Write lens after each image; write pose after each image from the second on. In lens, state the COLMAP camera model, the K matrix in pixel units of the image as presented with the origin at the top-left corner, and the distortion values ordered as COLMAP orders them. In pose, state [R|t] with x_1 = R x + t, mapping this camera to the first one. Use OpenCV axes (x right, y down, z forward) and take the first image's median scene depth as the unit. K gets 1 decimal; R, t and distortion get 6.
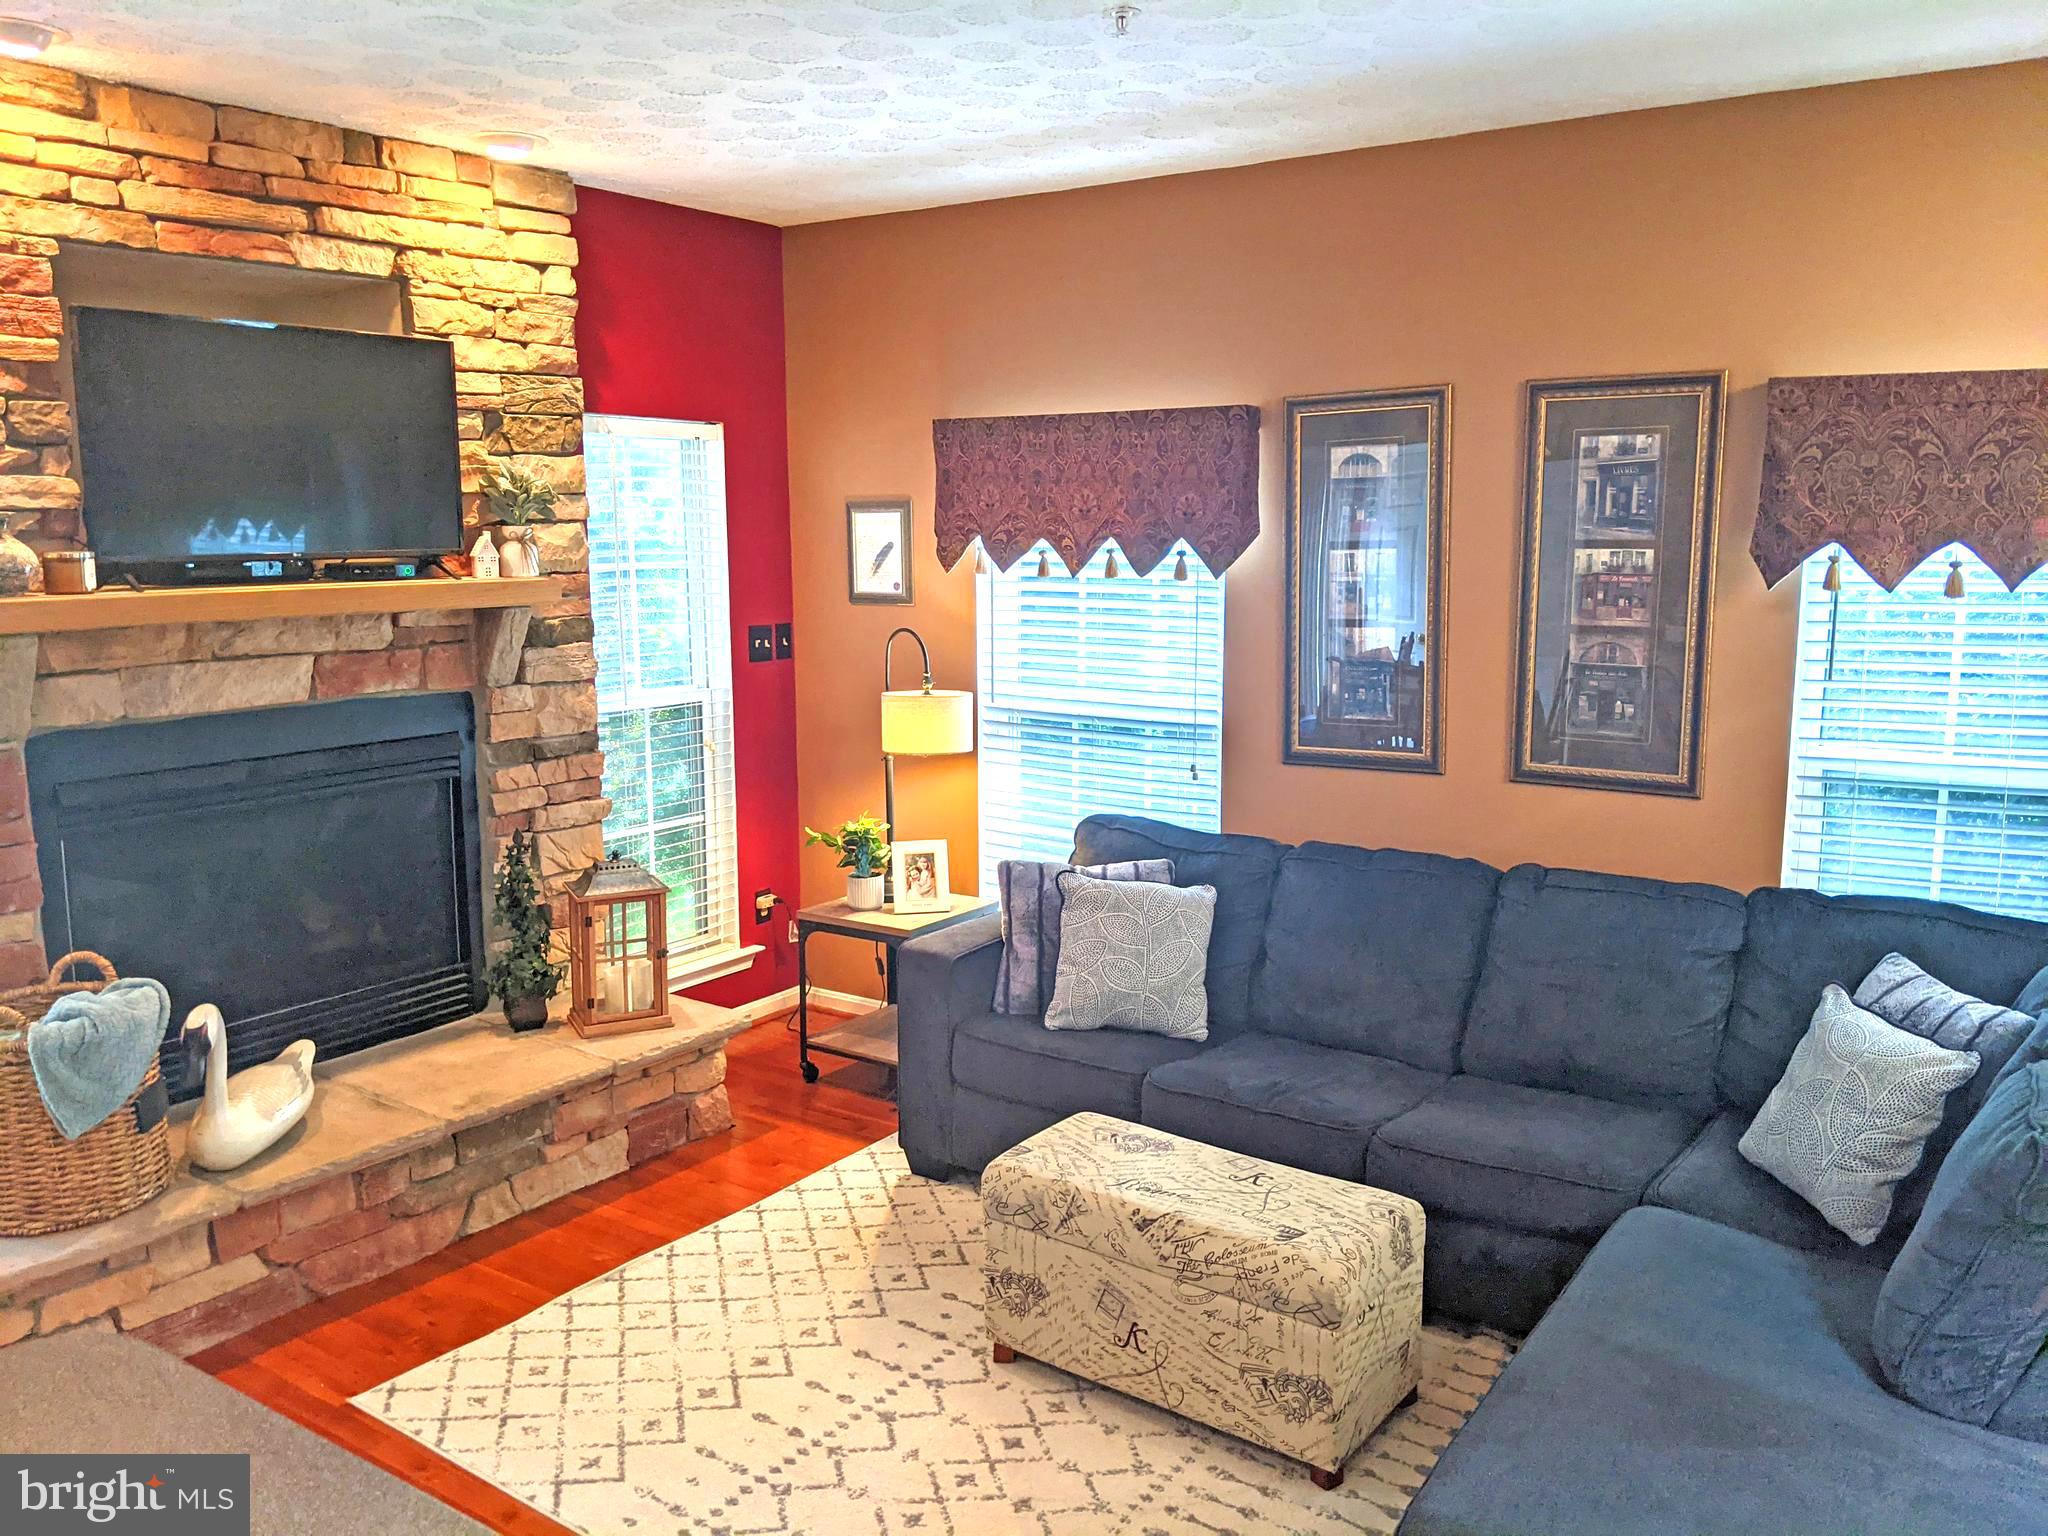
lens RADIAL K [[1617.2, 0, 1035.0], [0, 1617.2, 762.9], [0, 0, 1]] dist [0.058549, -0.089305]
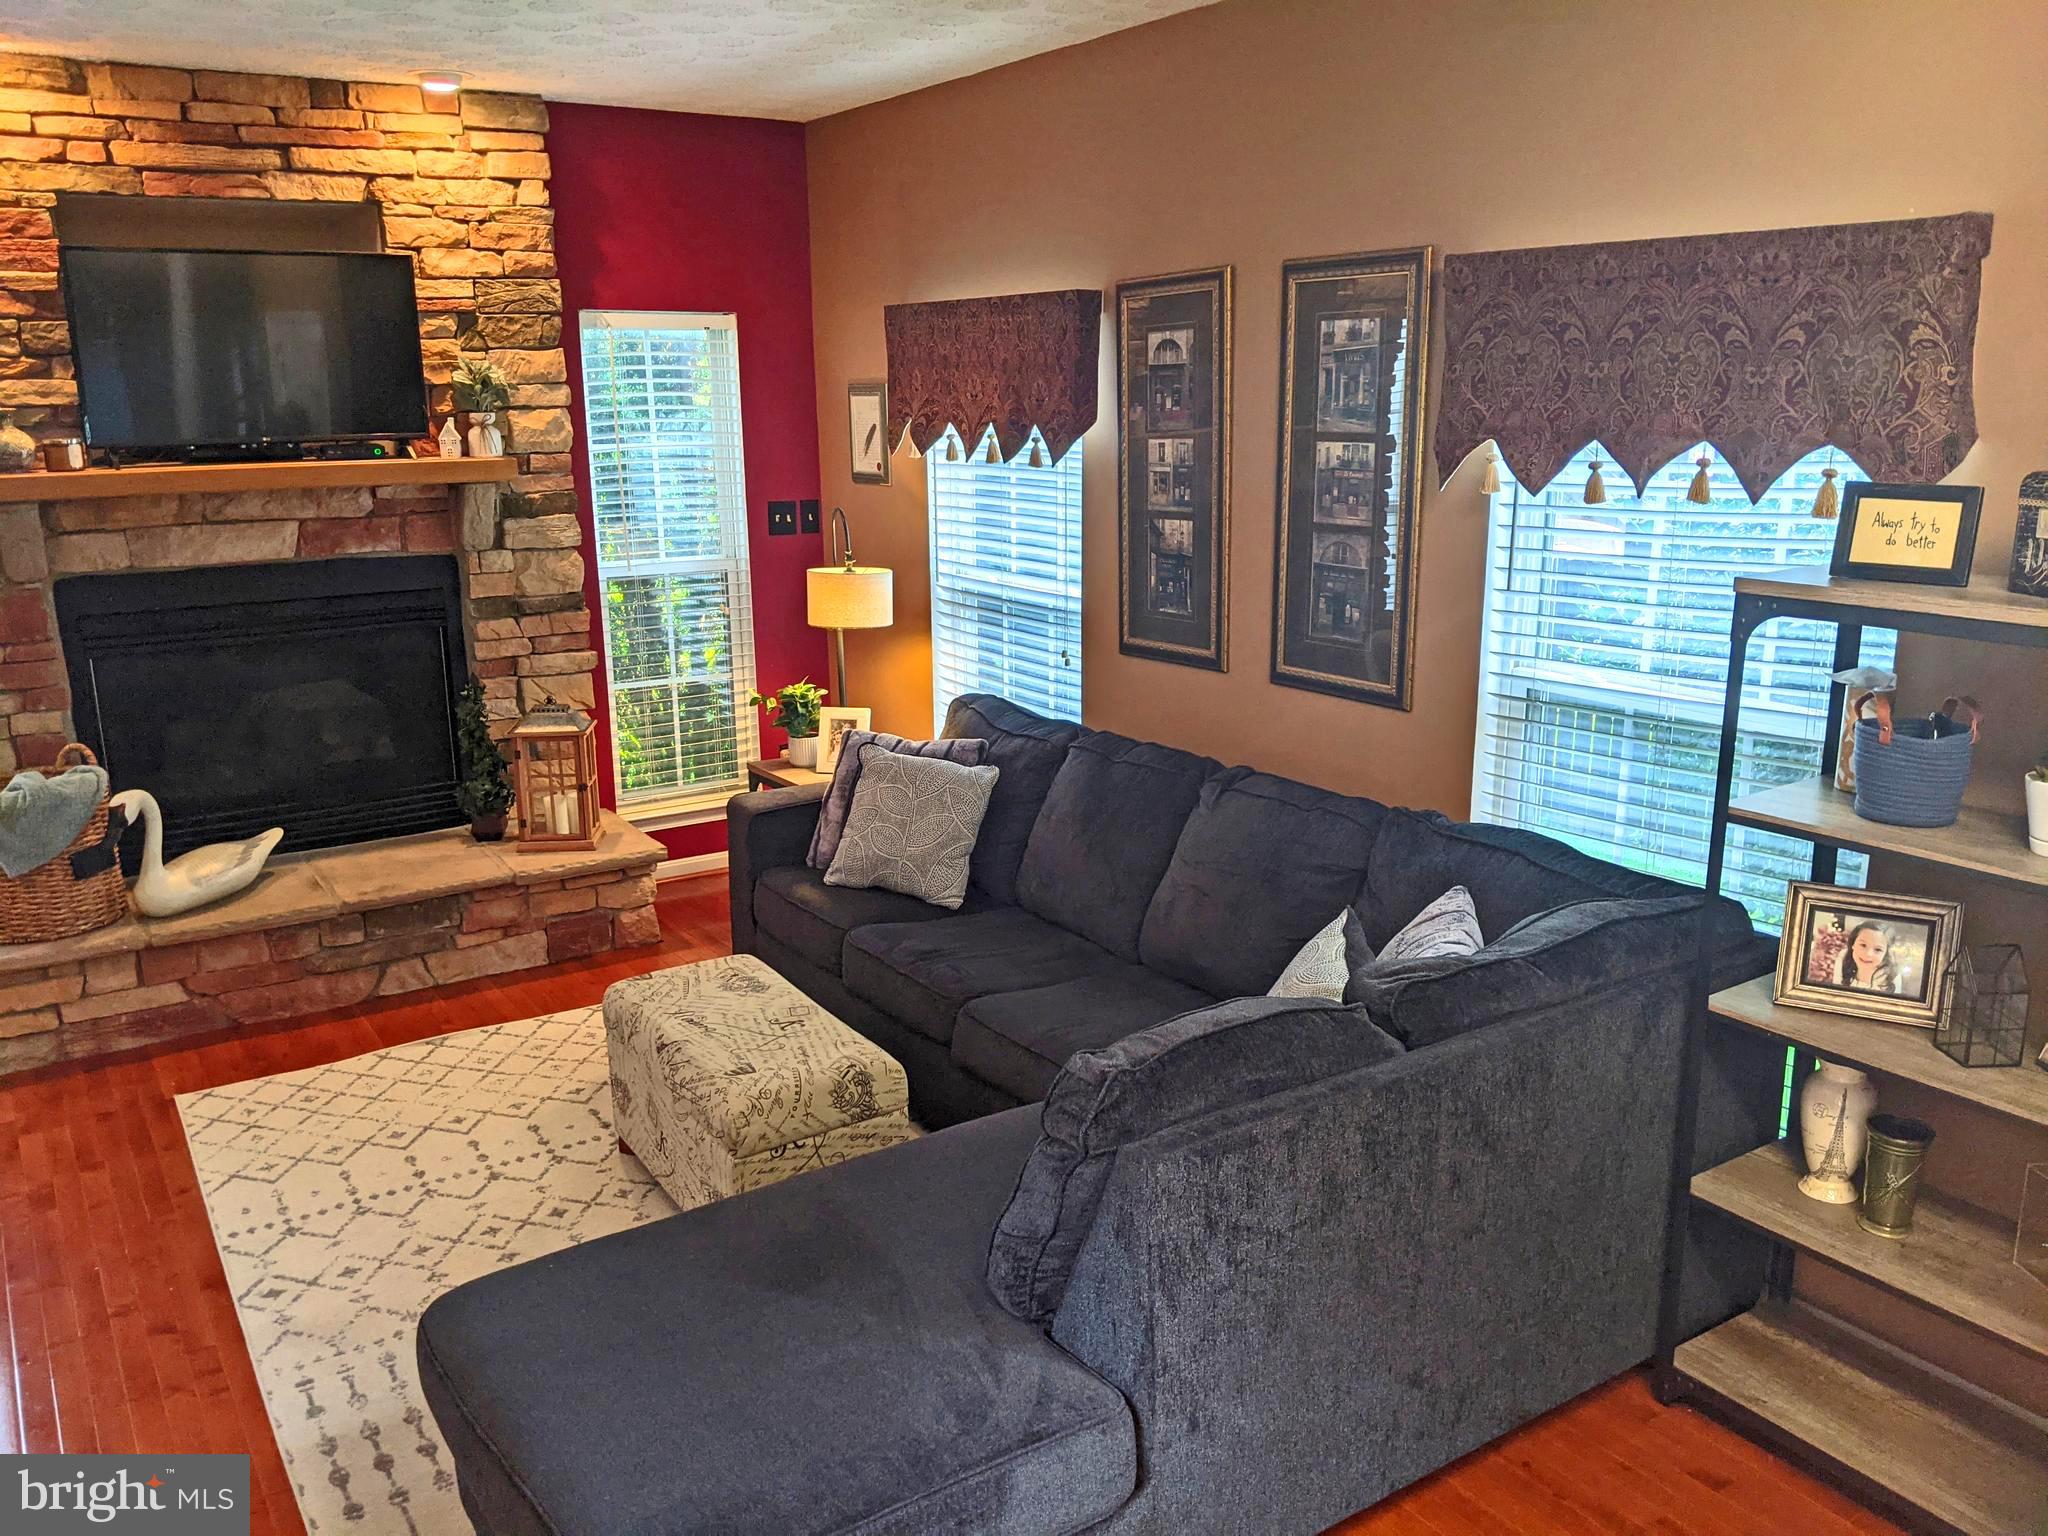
lens RADIAL K [[1617.2, 0, 986.8], [0, 1617.2, 777.5], [0, 0, 1]] dist [0.058549, -0.089305]
pose [[0.927920, 0.081477, -0.363765, 0.517786], [-0.047977, 0.993809, 0.100212, -0.022295], [0.369678, -0.075537, 0.926084, 0.035151]]
